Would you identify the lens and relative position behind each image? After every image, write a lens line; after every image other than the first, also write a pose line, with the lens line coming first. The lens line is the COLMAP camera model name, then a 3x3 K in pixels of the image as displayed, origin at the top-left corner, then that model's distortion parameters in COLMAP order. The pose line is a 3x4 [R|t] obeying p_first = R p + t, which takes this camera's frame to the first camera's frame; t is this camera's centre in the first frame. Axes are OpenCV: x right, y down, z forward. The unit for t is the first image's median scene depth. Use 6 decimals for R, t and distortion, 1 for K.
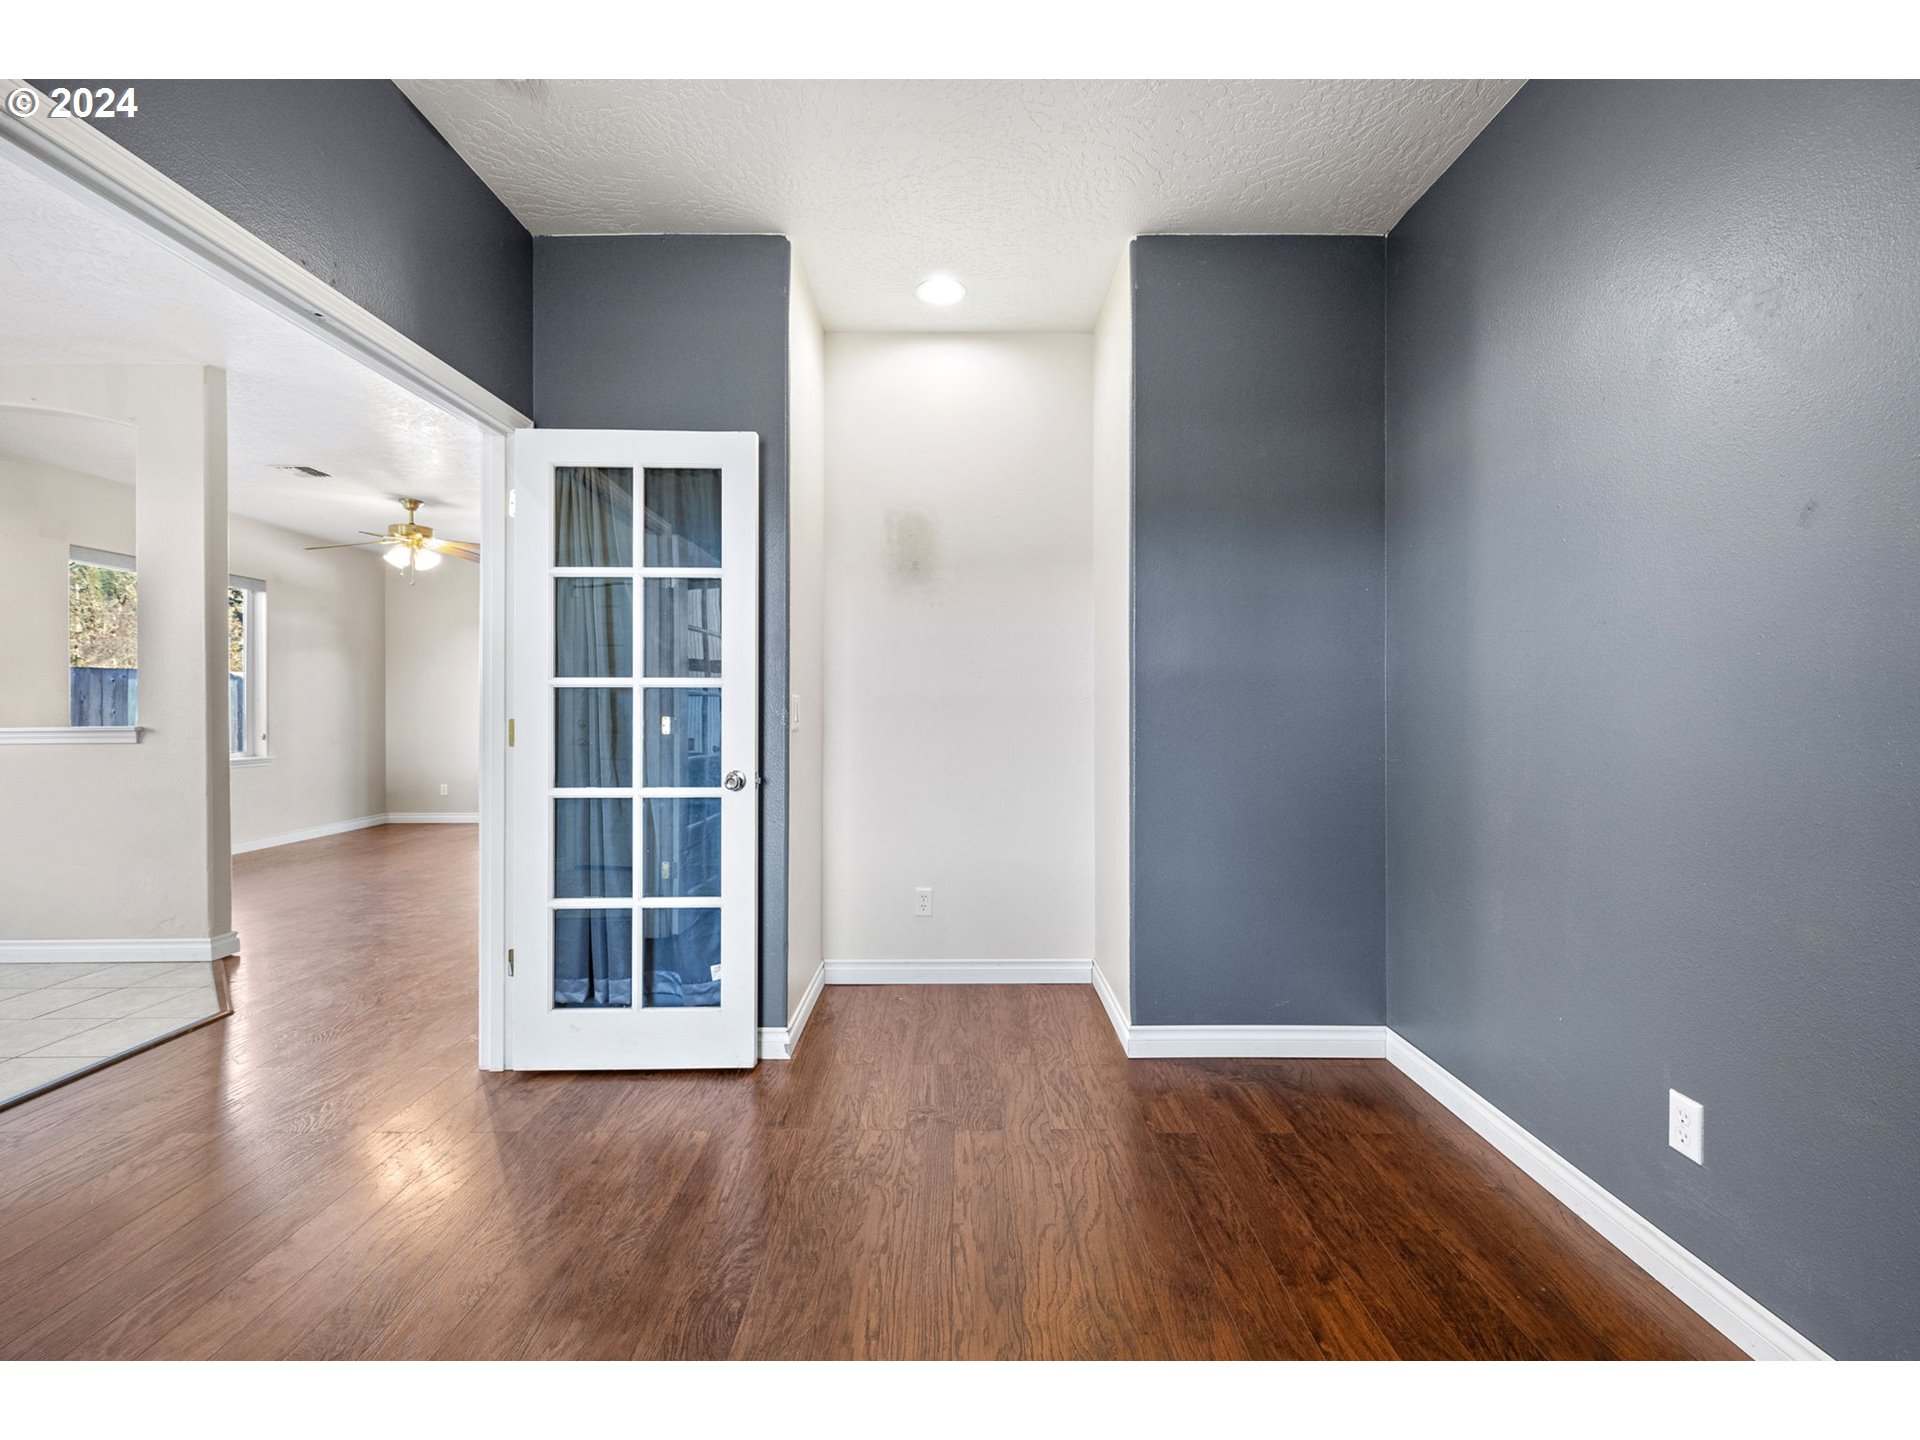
lens RADIAL K [[803.4, 0, 966.2], [0, 803.4, 708.9], [0, 0, 1]] dist [0.003866, 0.000060]
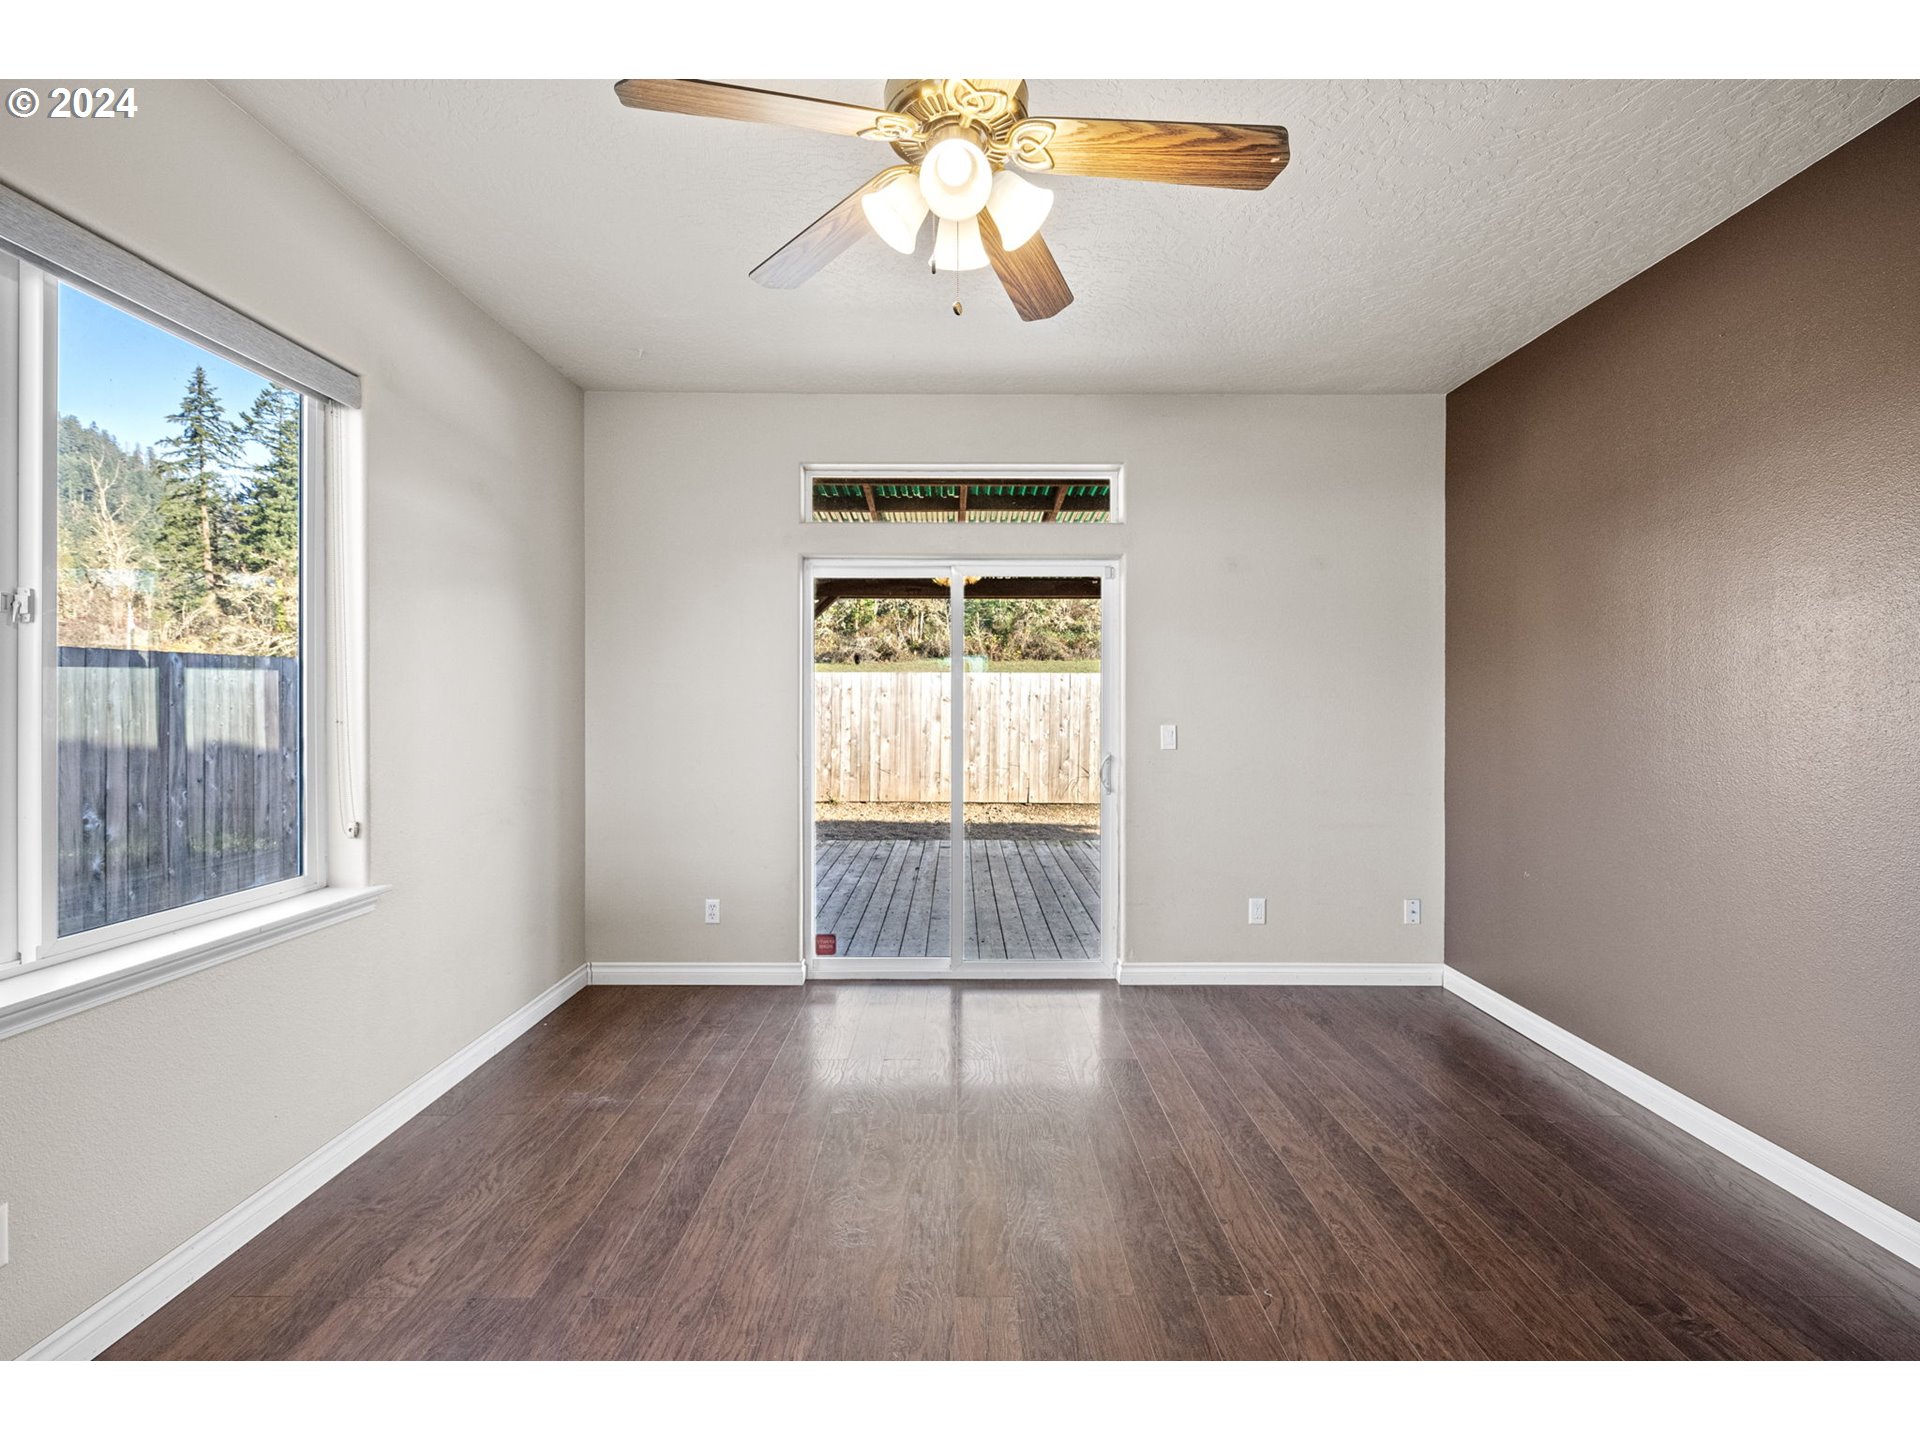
lens RADIAL K [[821.2, 0, 963.5], [0, 821.2, 709.6], [0, 0, 1]] dist [0.012870, -0.007734]
pose [[0.999995, 0.002978, 0.000708, -0.613408], [-0.002983, 0.999970, 0.007145, -0.019809], [-0.000687, -0.007147, 0.999974, 0.648450]]
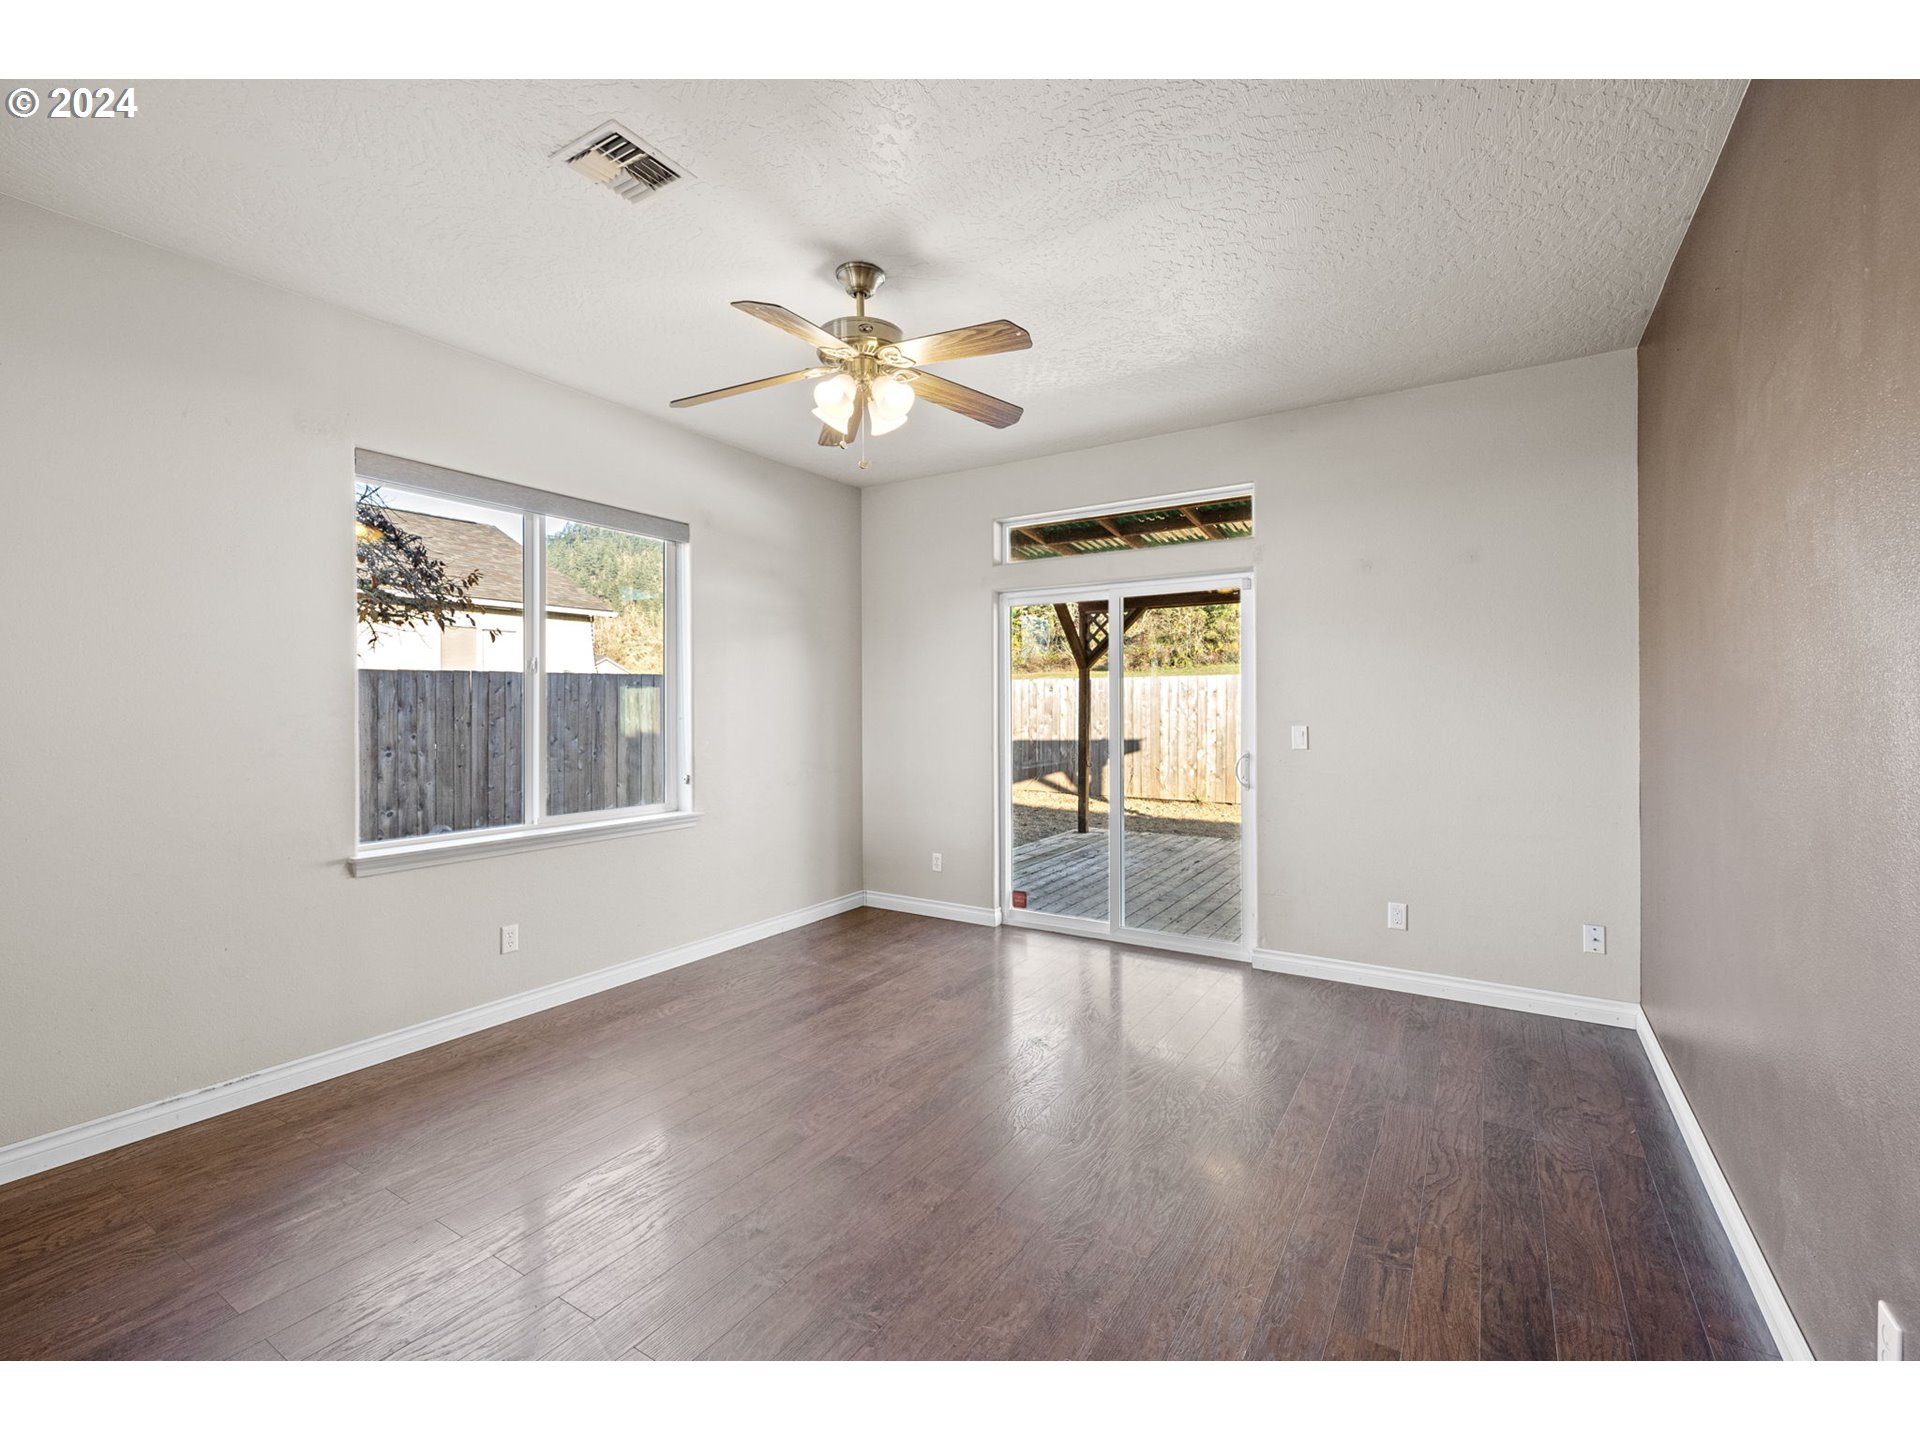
lens RADIAL K [[824.8, 0, 953.4], [0, 824.8, 708.2], [0, 0, 1]] dist [0.001783, 0.000038]
pose [[0.840556, -0.001637, -0.541722, -0.363143], [0.003252, 0.999993, 0.002024, -0.020230], [0.541715, -0.003463, 0.840555, 0.583195]]
